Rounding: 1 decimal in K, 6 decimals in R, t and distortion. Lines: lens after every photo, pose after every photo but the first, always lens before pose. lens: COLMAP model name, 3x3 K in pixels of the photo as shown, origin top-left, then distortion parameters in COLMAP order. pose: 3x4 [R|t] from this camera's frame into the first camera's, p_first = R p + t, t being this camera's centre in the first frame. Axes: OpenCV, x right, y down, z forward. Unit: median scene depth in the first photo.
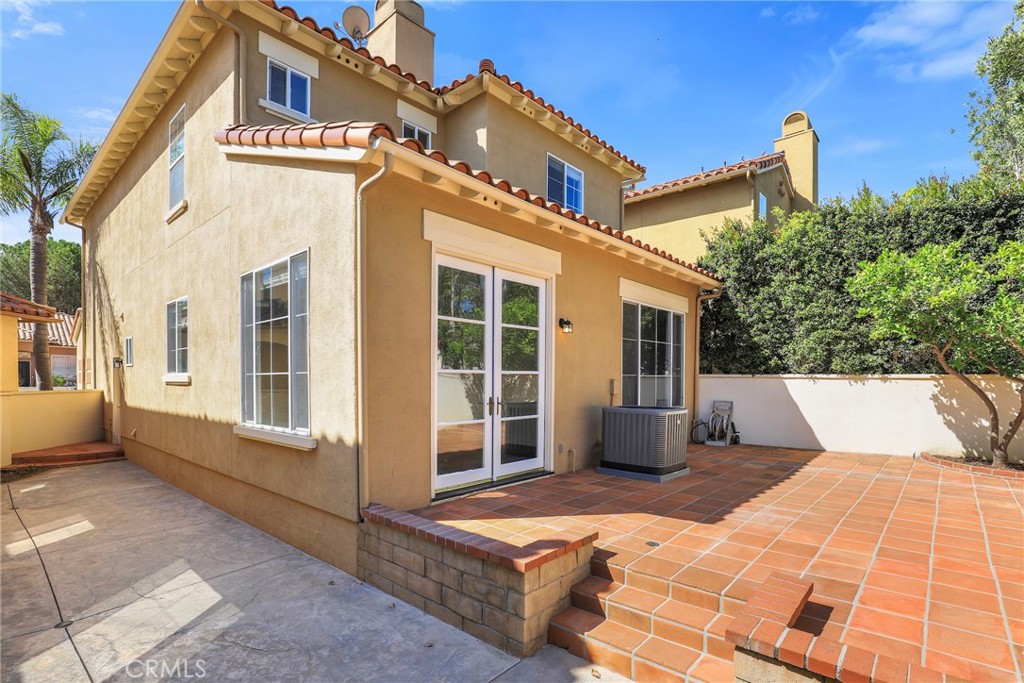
lens RADIAL K [[491.7, 0, 513.7], [0, 491.7, 380.0], [0, 0, 1]] dist [-0.029668, 0.000037]
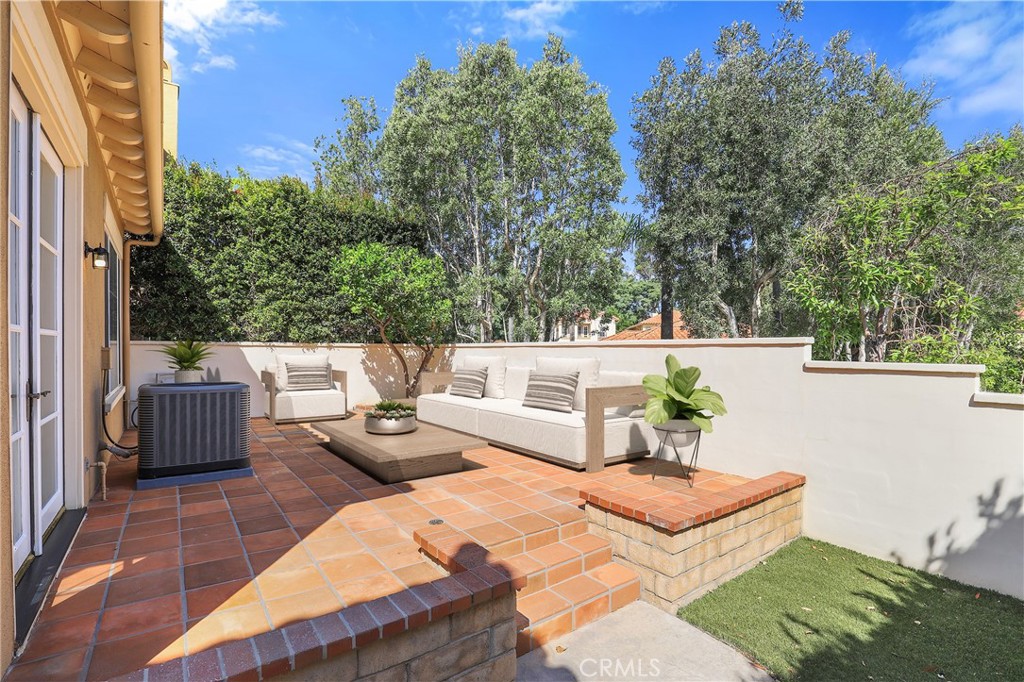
lens RADIAL K [[481.0, 0, 512.0], [0, 481.0, 341.0], [0, 0, 1]] dist [-0.017802, 0.000073]
pose [[0.214957, 0.014205, 0.976520, -0.274606], [0.002360, 0.999884, -0.015064, 0.001608], [-0.976621, 0.005542, 0.214898, 0.310070]]
